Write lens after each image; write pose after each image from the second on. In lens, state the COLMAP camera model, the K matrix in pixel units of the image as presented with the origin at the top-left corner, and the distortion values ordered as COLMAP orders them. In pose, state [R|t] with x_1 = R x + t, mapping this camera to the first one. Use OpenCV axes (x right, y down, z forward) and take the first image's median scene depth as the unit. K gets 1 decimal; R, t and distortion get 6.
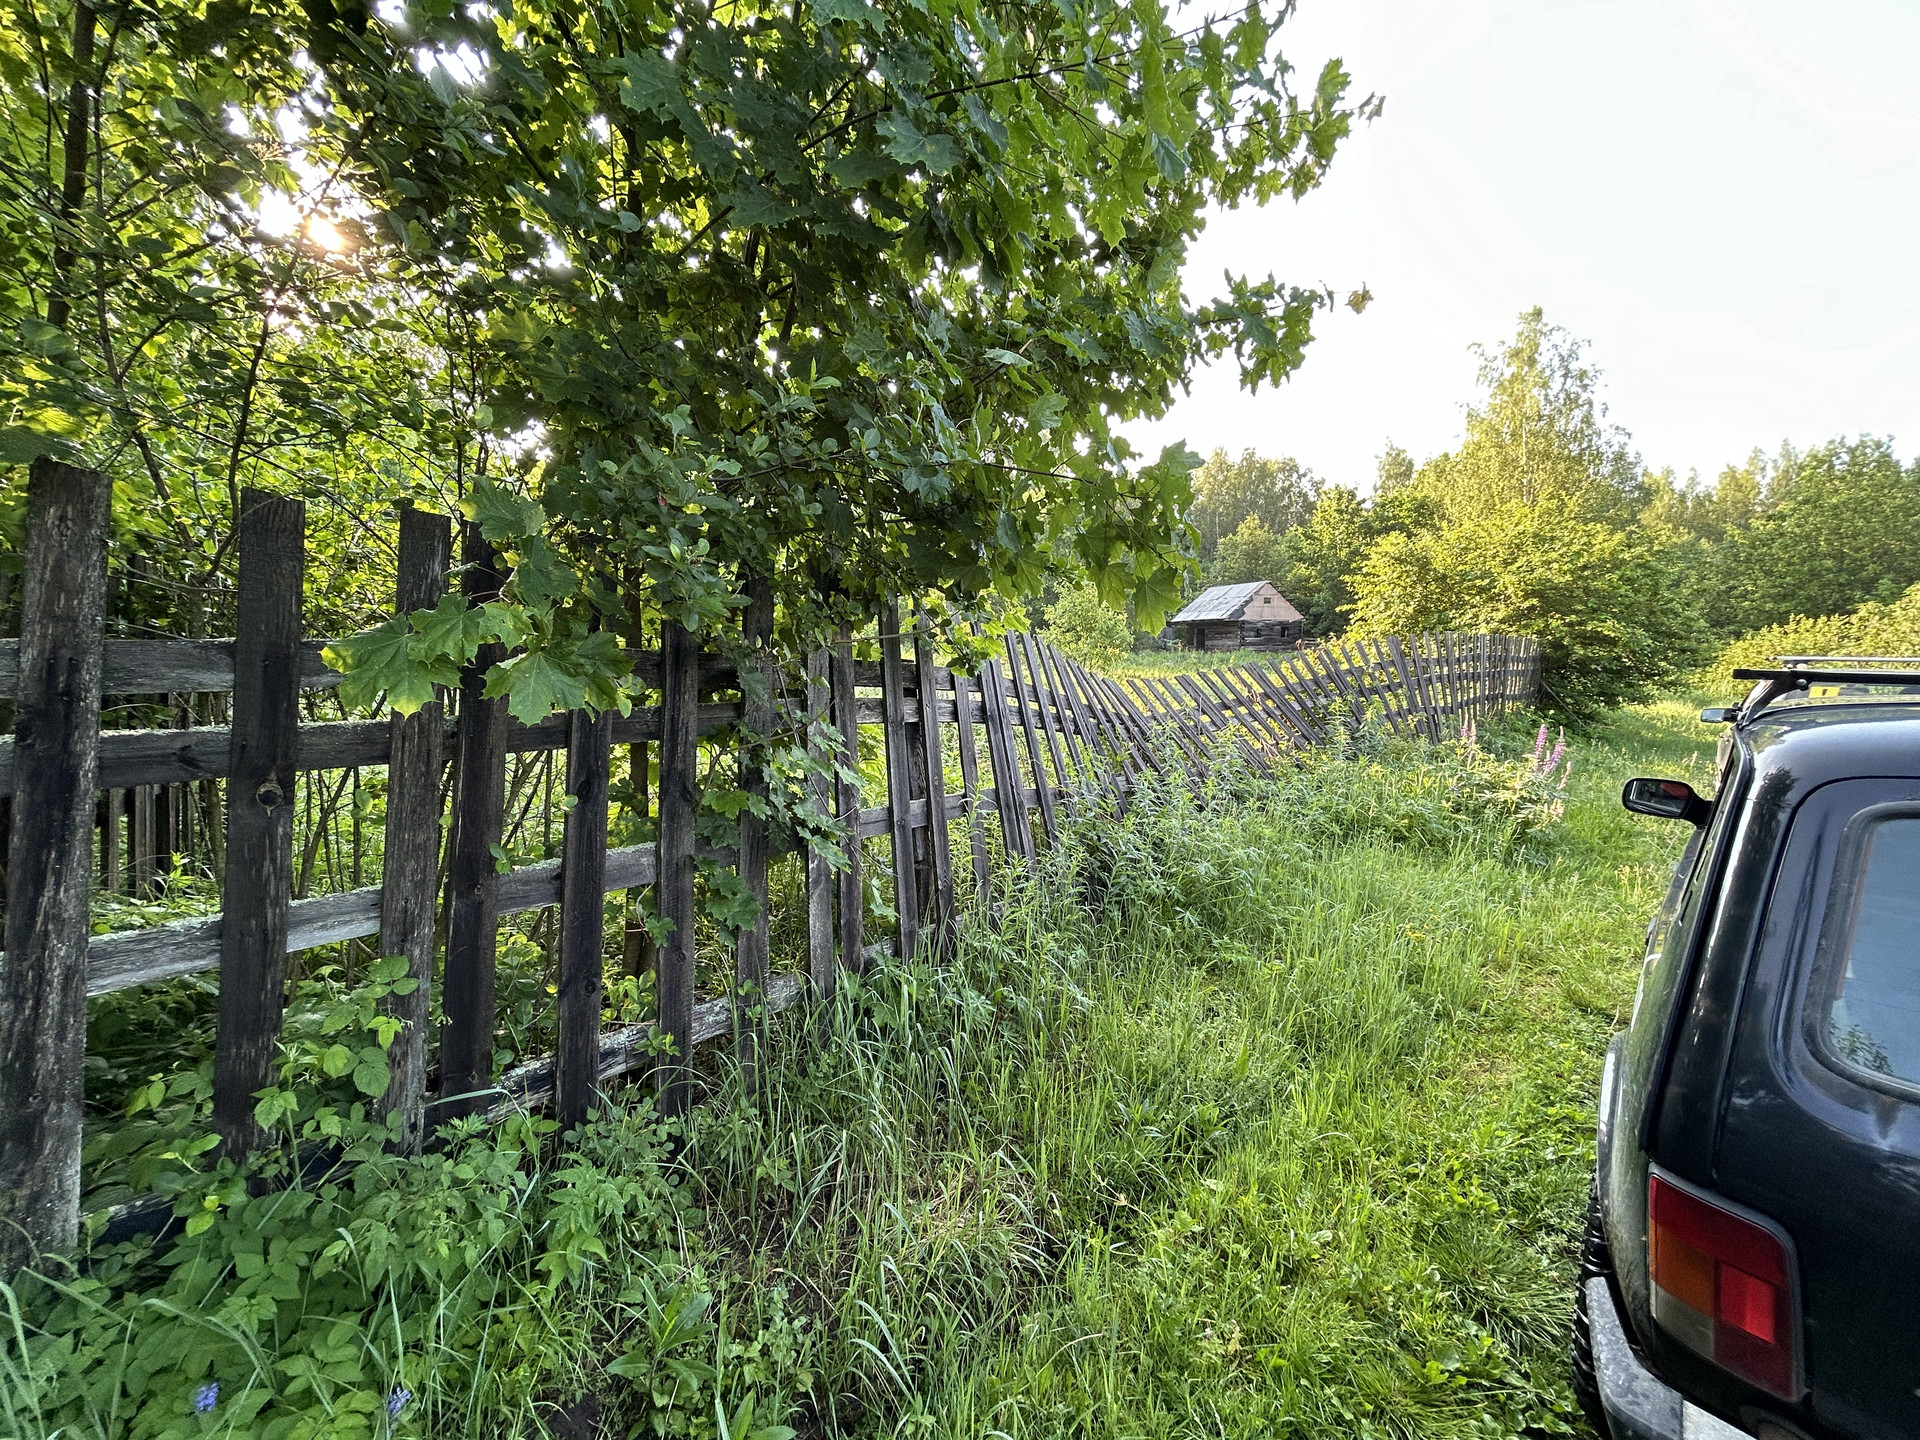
lens RADIAL K [[770.0, 0, 963.0], [0, 770.0, 713.1], [0, 0, 1]] dist [-0.001475, 0.001092]
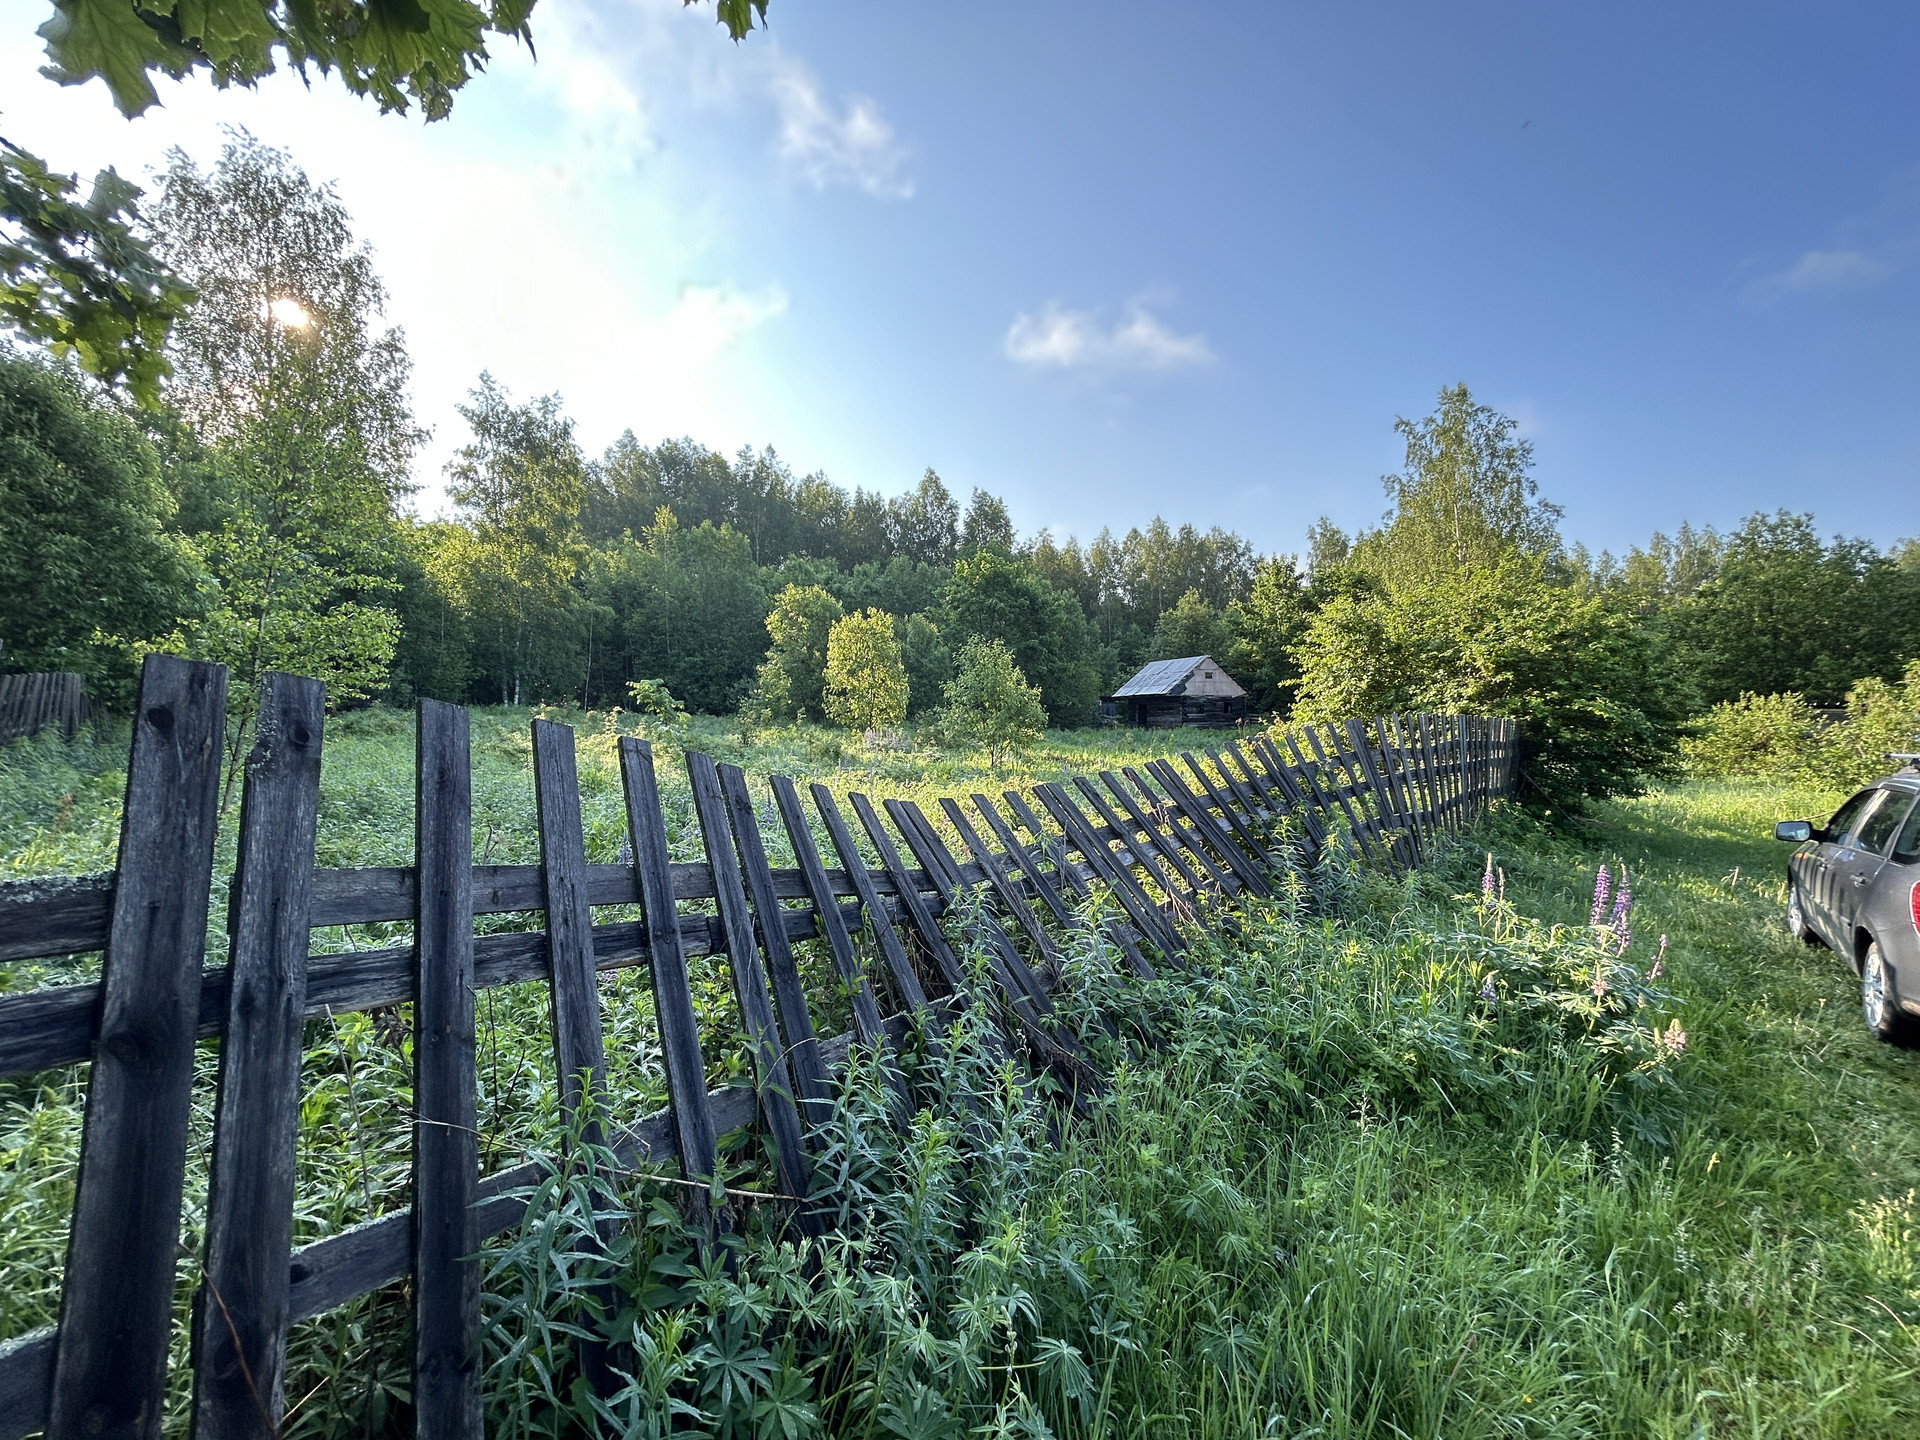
lens RADIAL K [[770.0, 0, 957.0], [0, 770.0, 716.3], [0, 0, 1]] dist [-0.001475, 0.001092]
pose [[0.998668, 0.000131, 0.051589, 0.088634], [0.004619, 0.995754, -0.091939, -0.023516], [-0.051382, 0.092055, 0.994427, 0.179969]]
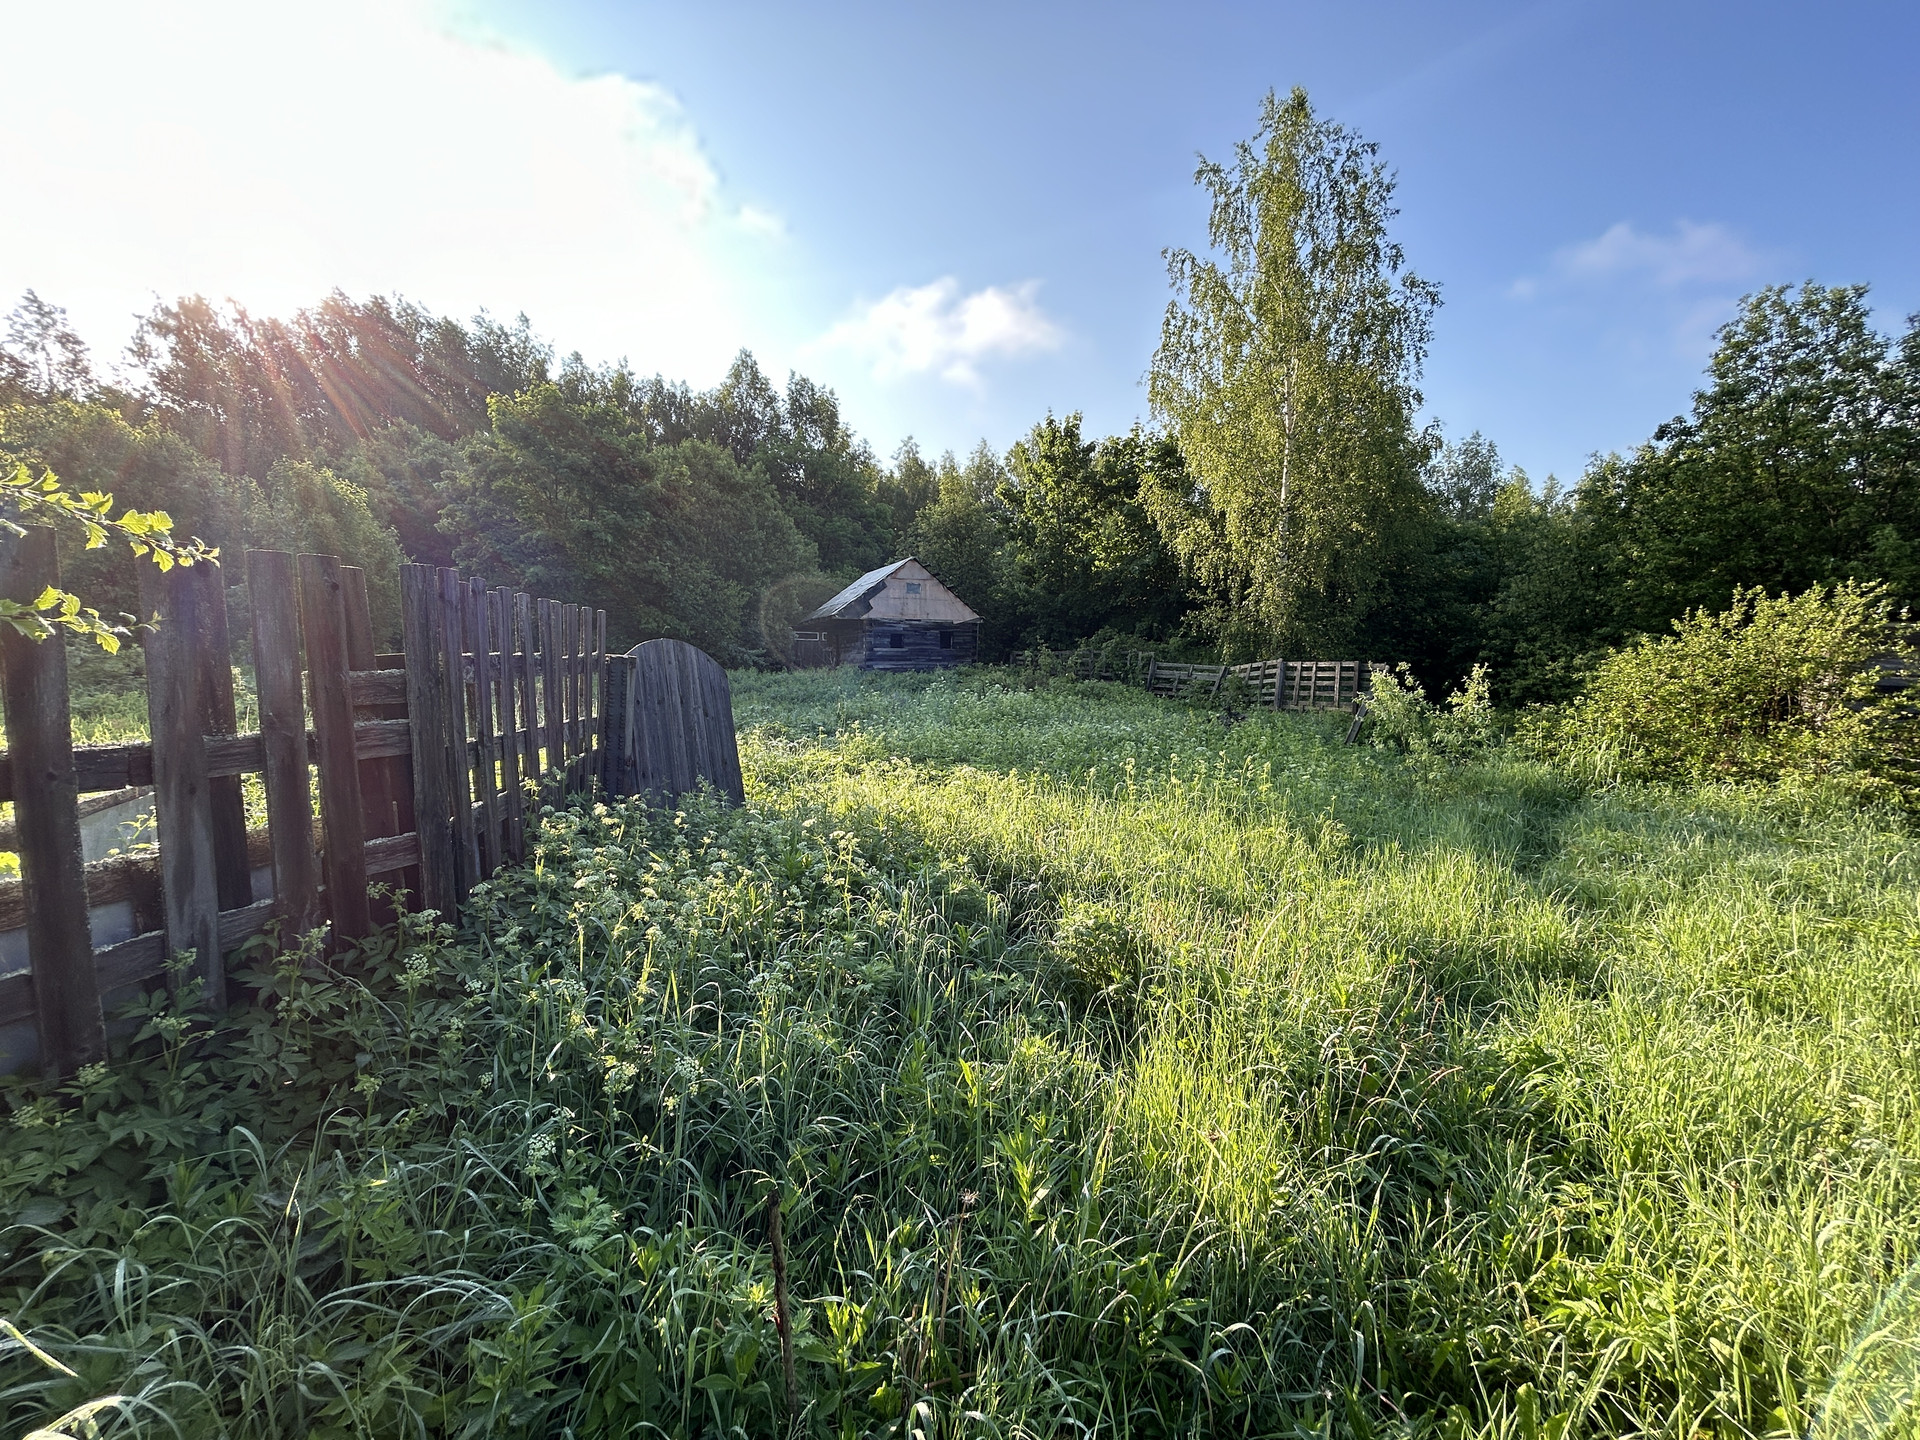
lens RADIAL K [[770.0, 0, 957.1], [0, 770.0, 723.7], [0, 0, 1]] dist [-0.001475, 0.001092]
pose [[0.995553, -0.000603, 0.094202, 1.119569], [0.002169, 0.999861, -0.016527, -0.080547], [-0.094178, 0.016657, 0.995416, 1.145022]]
